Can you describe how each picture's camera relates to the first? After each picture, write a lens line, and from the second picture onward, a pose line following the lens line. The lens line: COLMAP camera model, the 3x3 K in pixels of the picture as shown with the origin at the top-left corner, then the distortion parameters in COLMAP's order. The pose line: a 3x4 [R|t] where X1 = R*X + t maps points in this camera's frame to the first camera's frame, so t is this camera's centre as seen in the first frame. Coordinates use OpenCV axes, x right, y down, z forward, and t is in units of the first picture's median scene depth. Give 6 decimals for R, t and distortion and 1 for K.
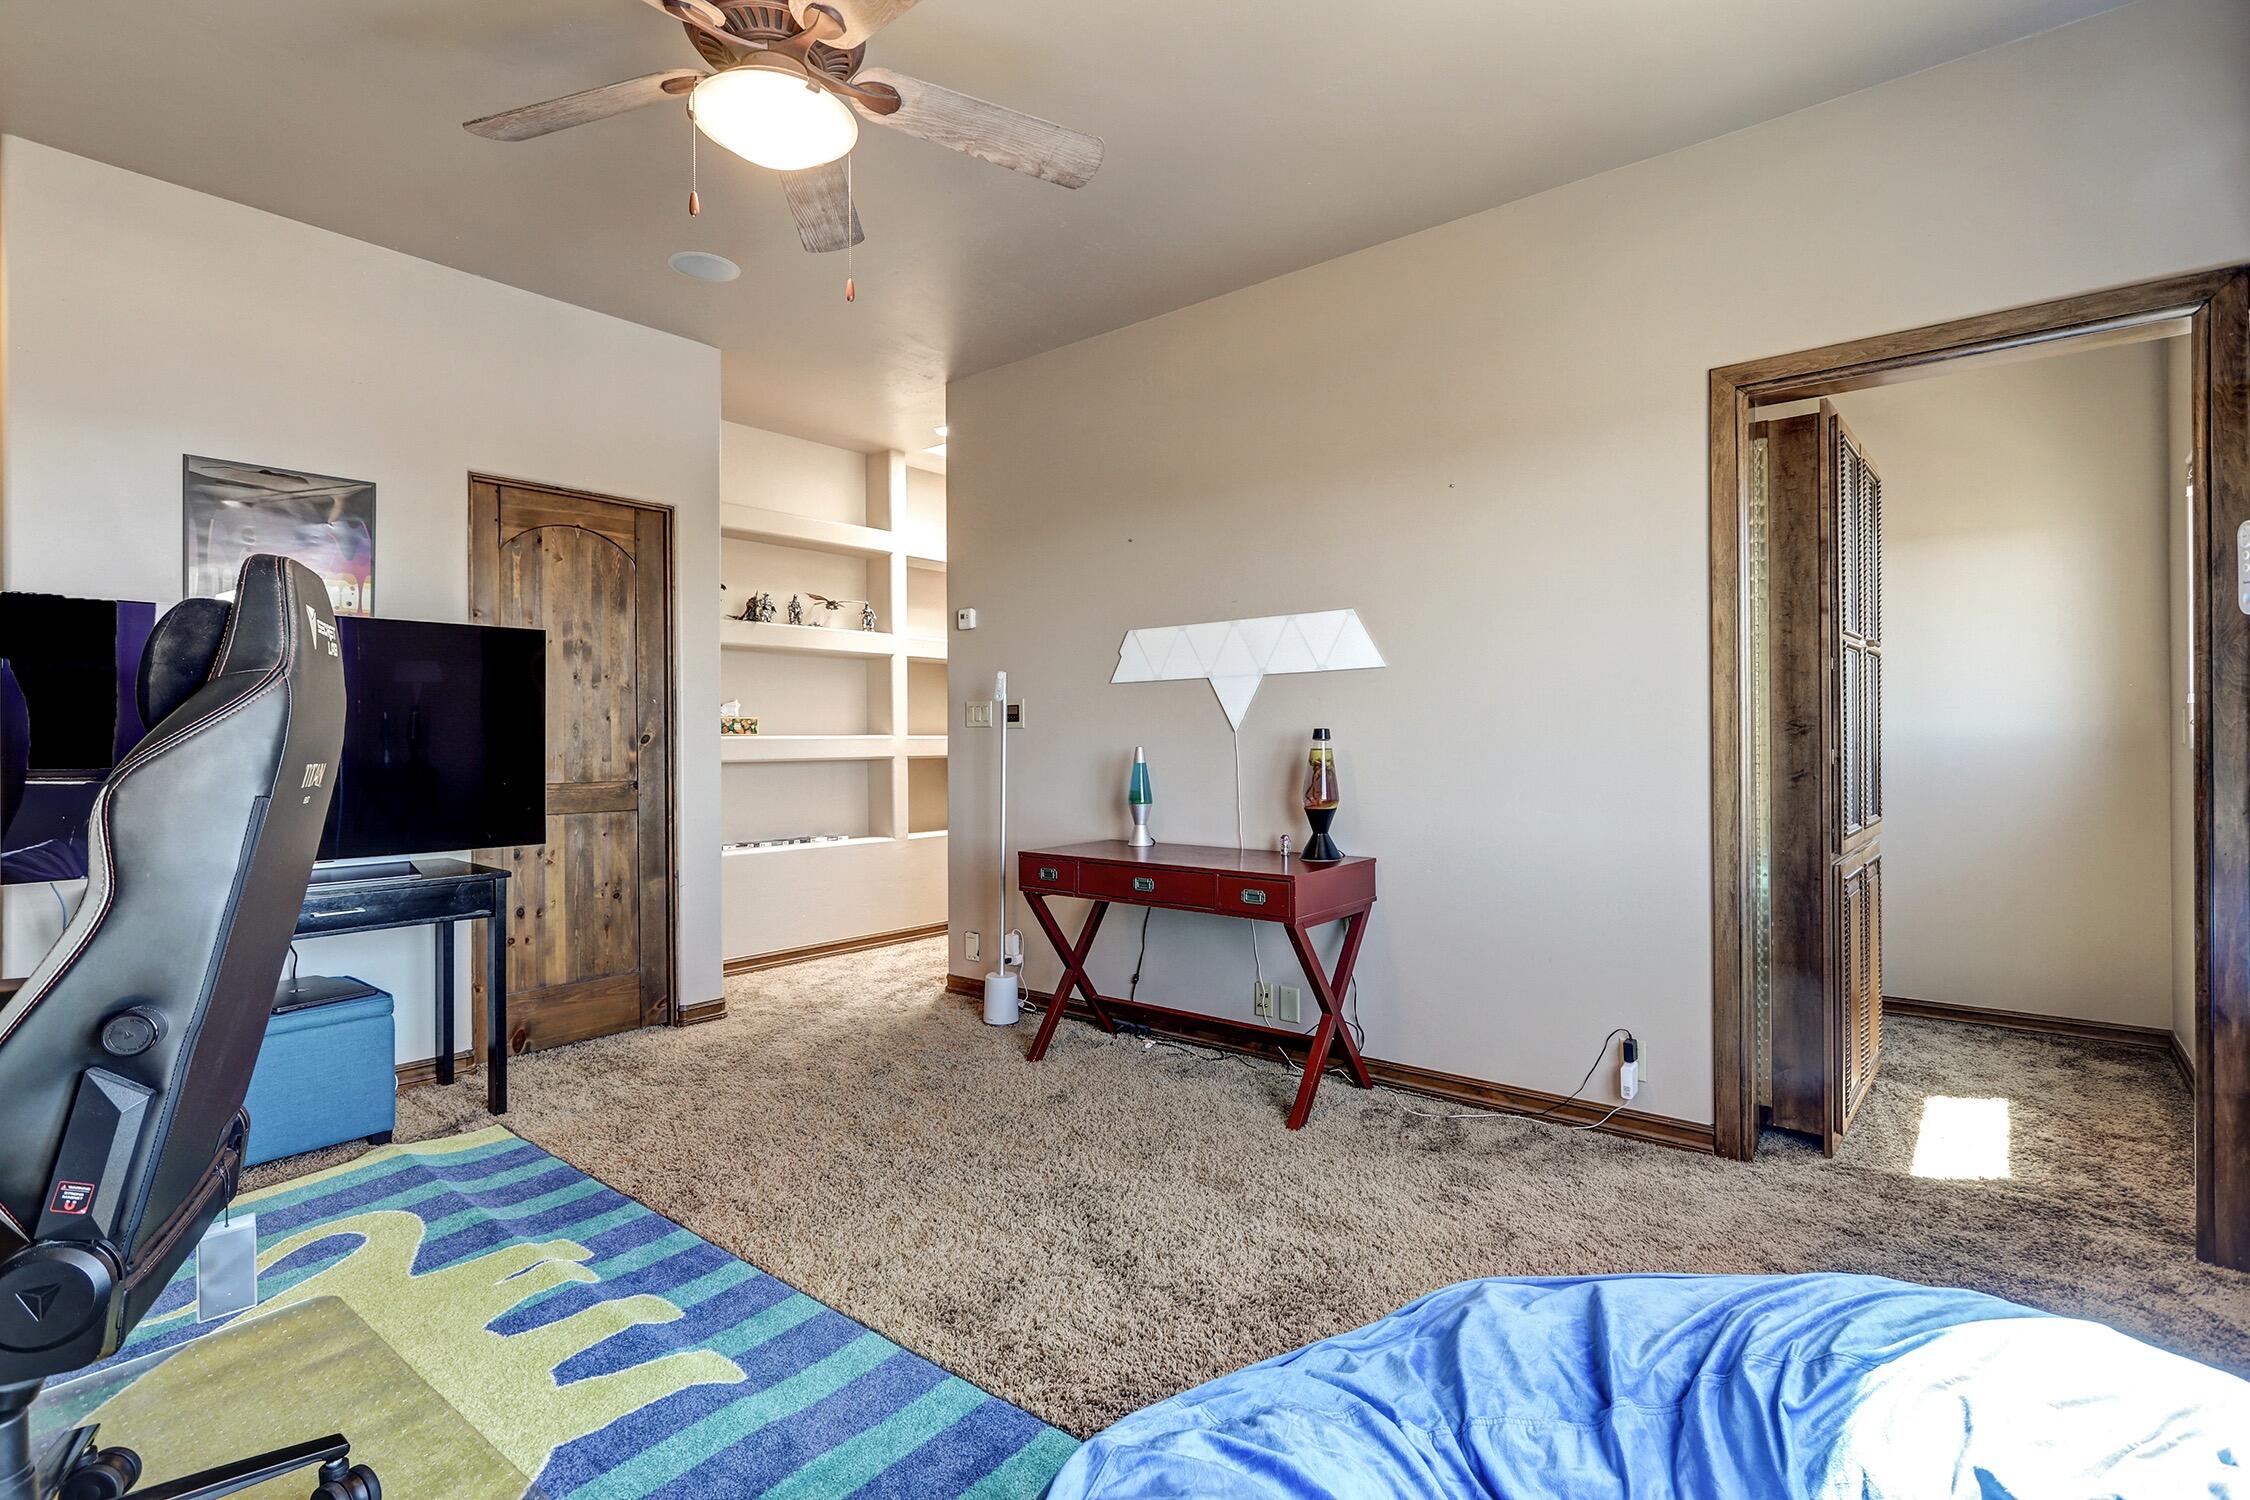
lens RADIAL K [[1076.3, 0, 1132.9], [0, 1076.3, 744.6], [0, 0, 1]] dist [-0.001785, 0.001254]
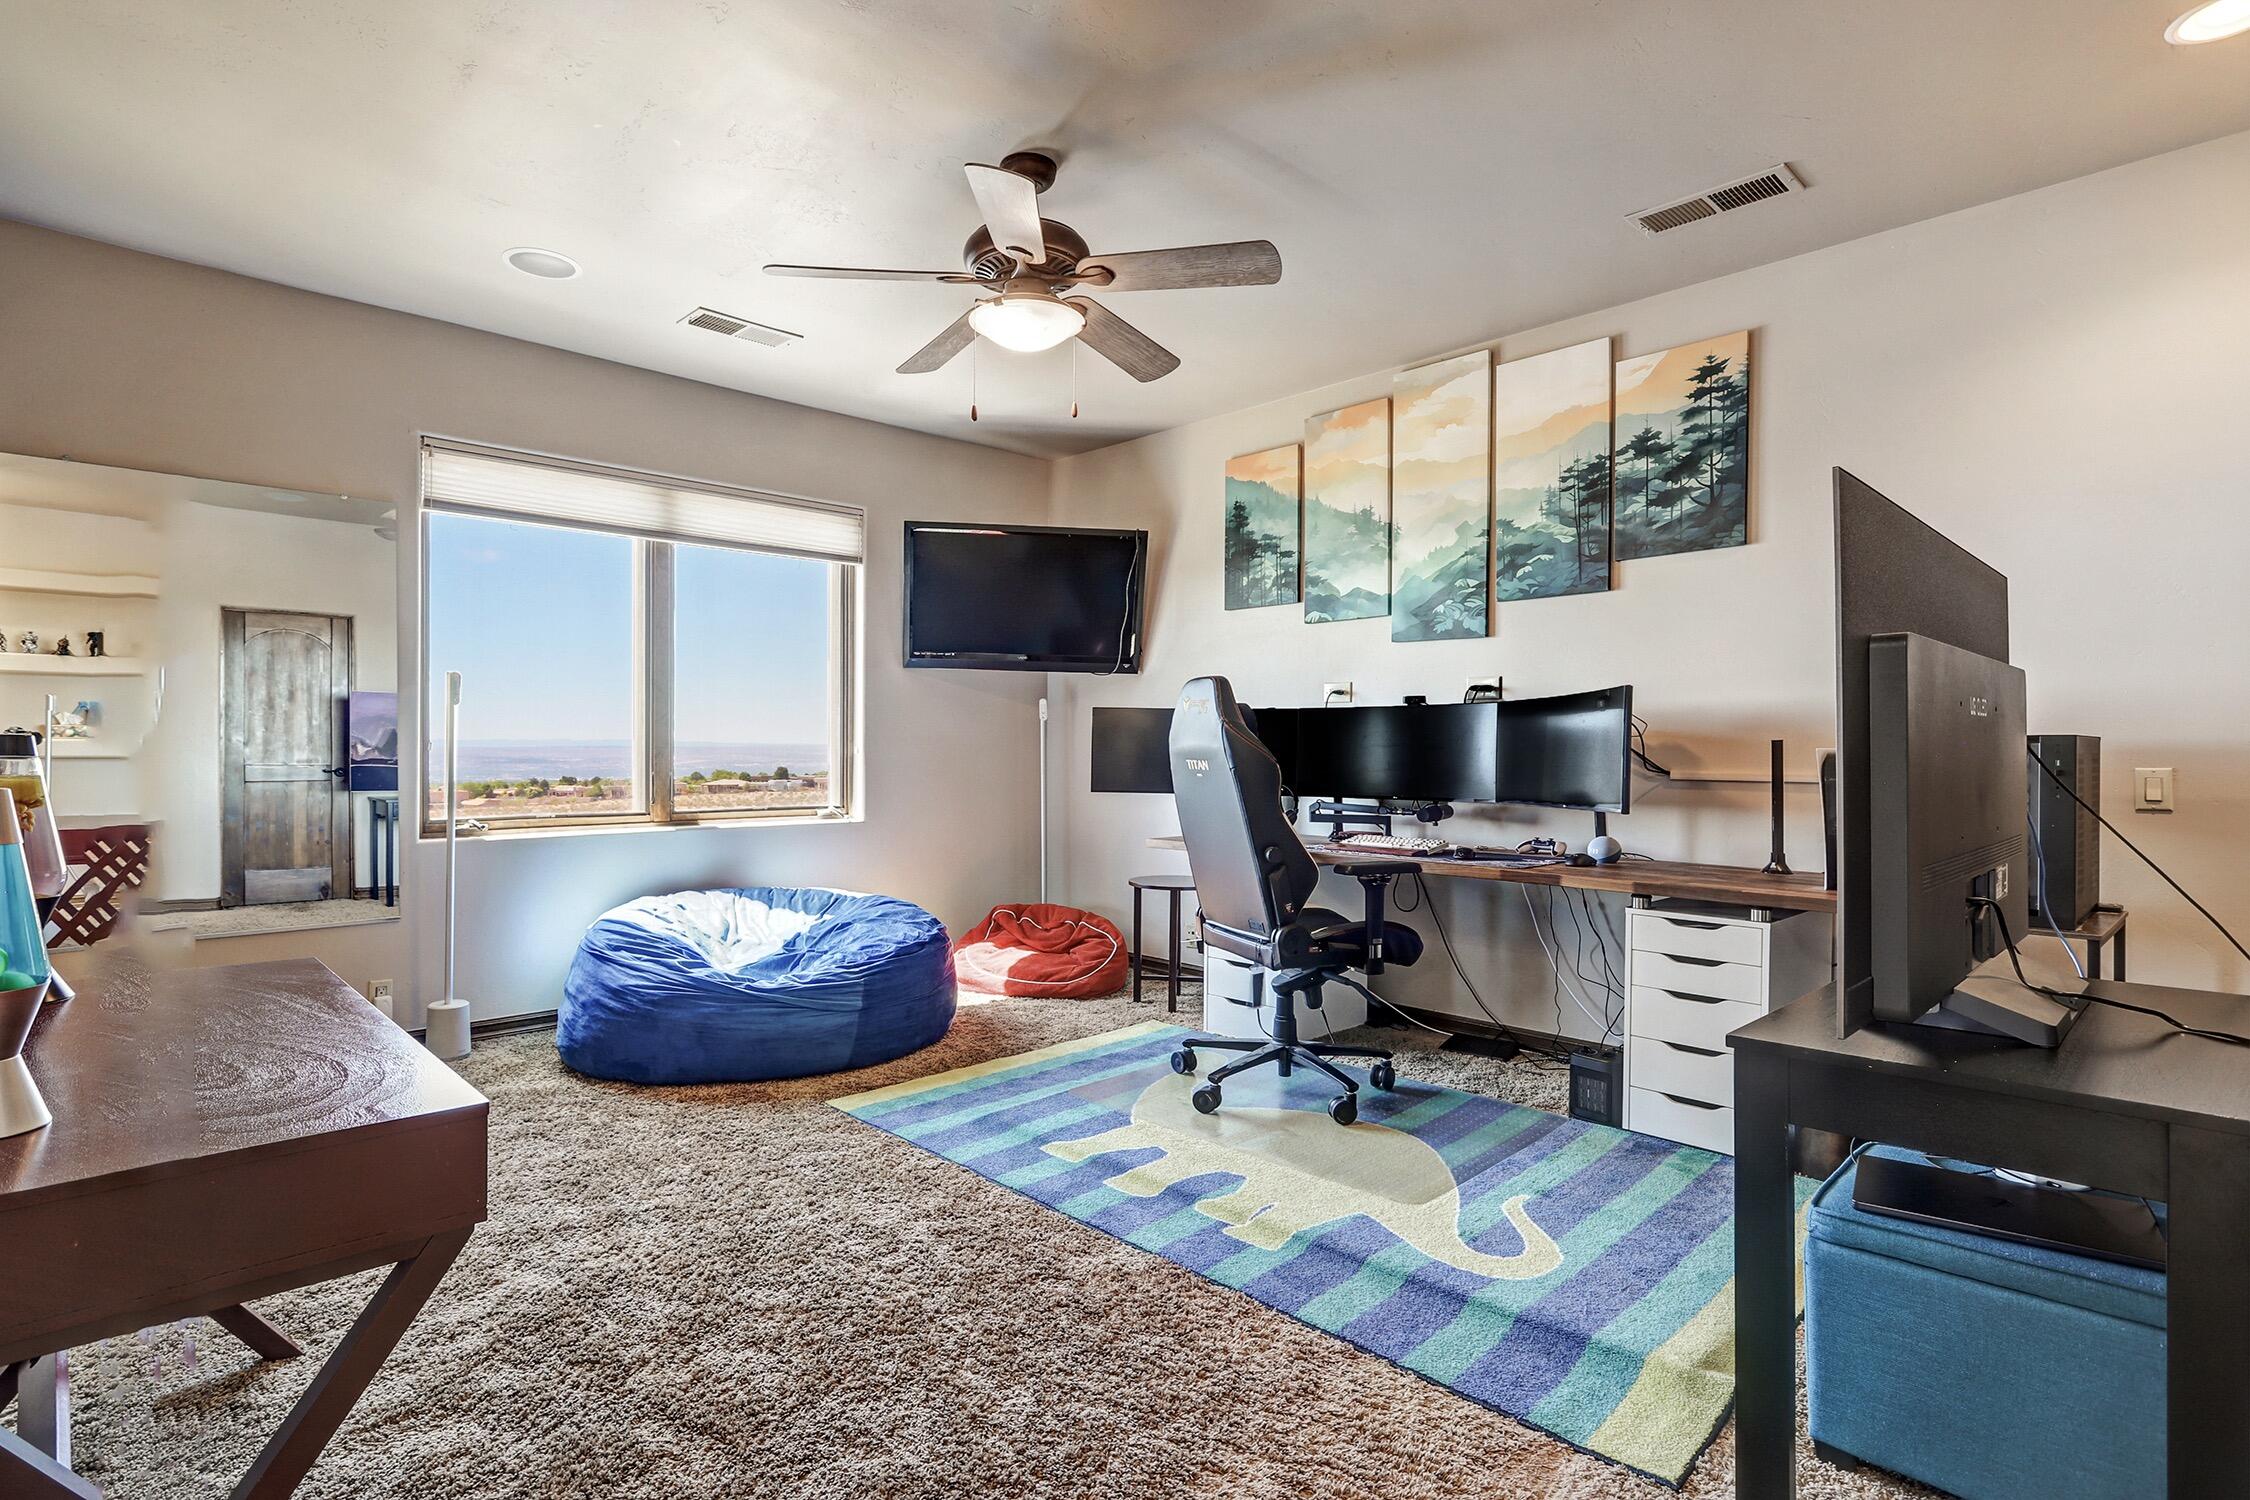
lens RADIAL K [[1076.3, 0, 1132.9], [0, 1076.3, 744.6], [0, 0, 1]] dist [-0.001785, 0.001254]
pose [[-0.993786, 0.002778, 0.111277, -0.347304], [0.003279, 0.999985, 0.004319, -0.011351], [-0.111264, 0.004657, -0.993780, 1.367530]]
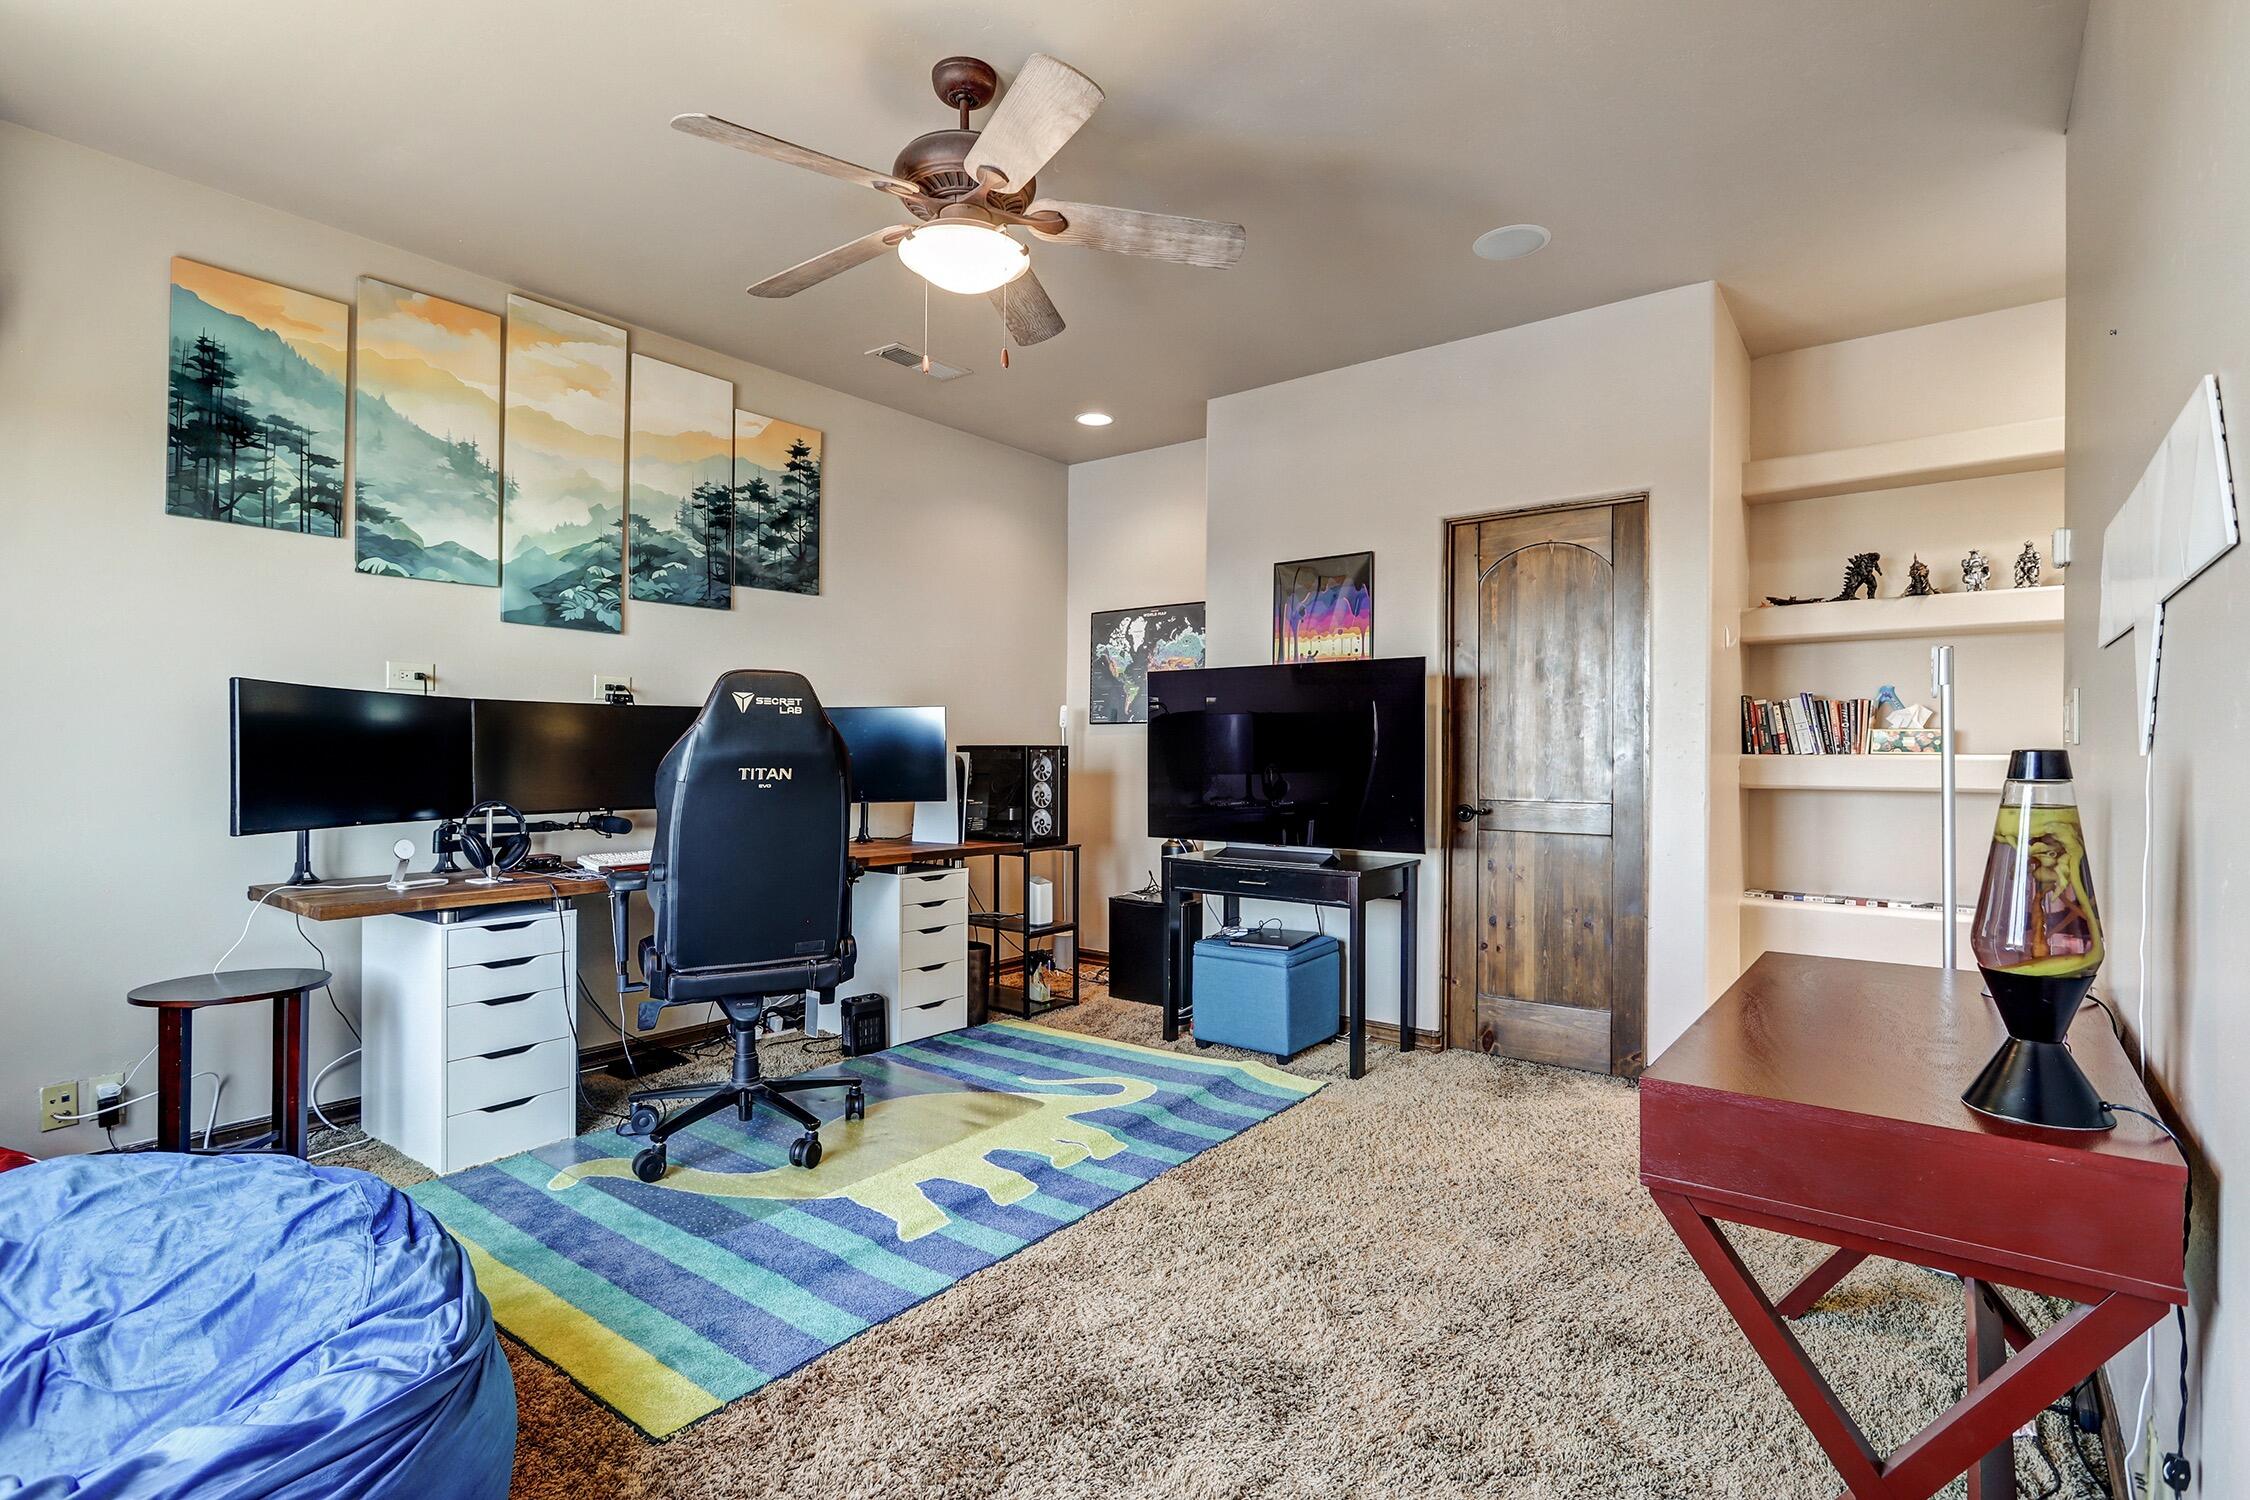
lens RADIAL K [[1076.3, 0, 1132.9], [0, 1076.3, 744.6], [0, 0, 1]] dist [-0.001785, 0.001254]
pose [[0.010729, -0.001132, -0.999942, 0.515963], [-0.010565, 0.999943, -0.001245, -0.012626], [0.999887, 0.010577, 0.010717, 0.672160]]
